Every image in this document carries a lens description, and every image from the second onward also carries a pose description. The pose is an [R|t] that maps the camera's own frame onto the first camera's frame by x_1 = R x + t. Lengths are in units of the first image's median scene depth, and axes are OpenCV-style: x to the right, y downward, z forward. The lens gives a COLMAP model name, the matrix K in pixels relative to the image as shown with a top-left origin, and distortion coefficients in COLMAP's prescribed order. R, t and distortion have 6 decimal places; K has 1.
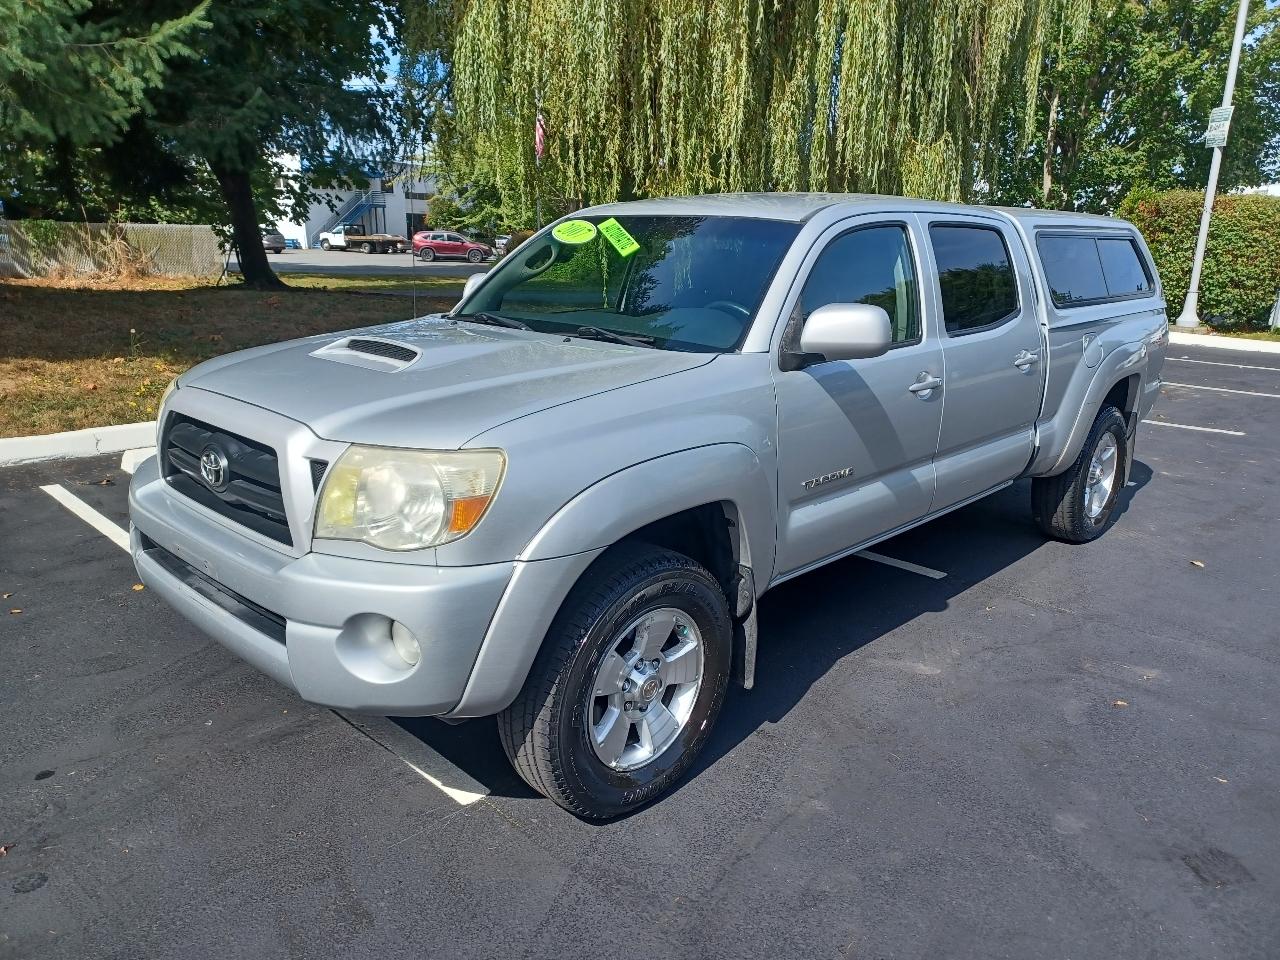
lens RADIAL K [[928.9, 0, 640.0], [0, 928.9, 480.0], [0, 0, 1]] dist [0.023107, 0.001436]
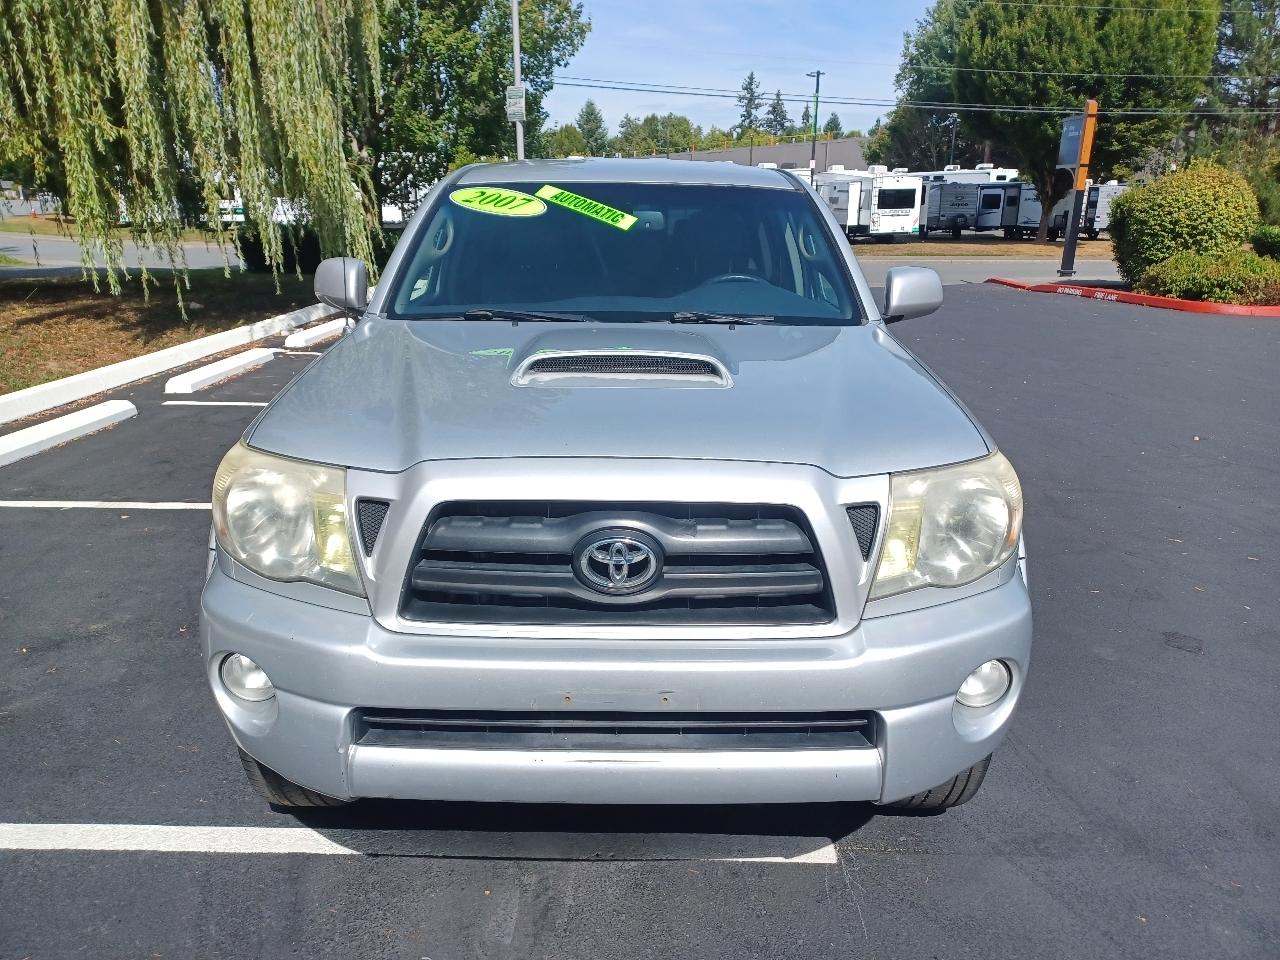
lens RADIAL K [[928.9, 0, 640.0], [0, 928.9, 480.0], [0, 0, 1]] dist [0.023107, 0.001436]
pose [[0.712082, -0.211319, 0.669540, -0.208262], [0.185728, 0.976354, 0.110626, -0.033888], [-0.677085, 0.045578, 0.734492, 0.115114]]
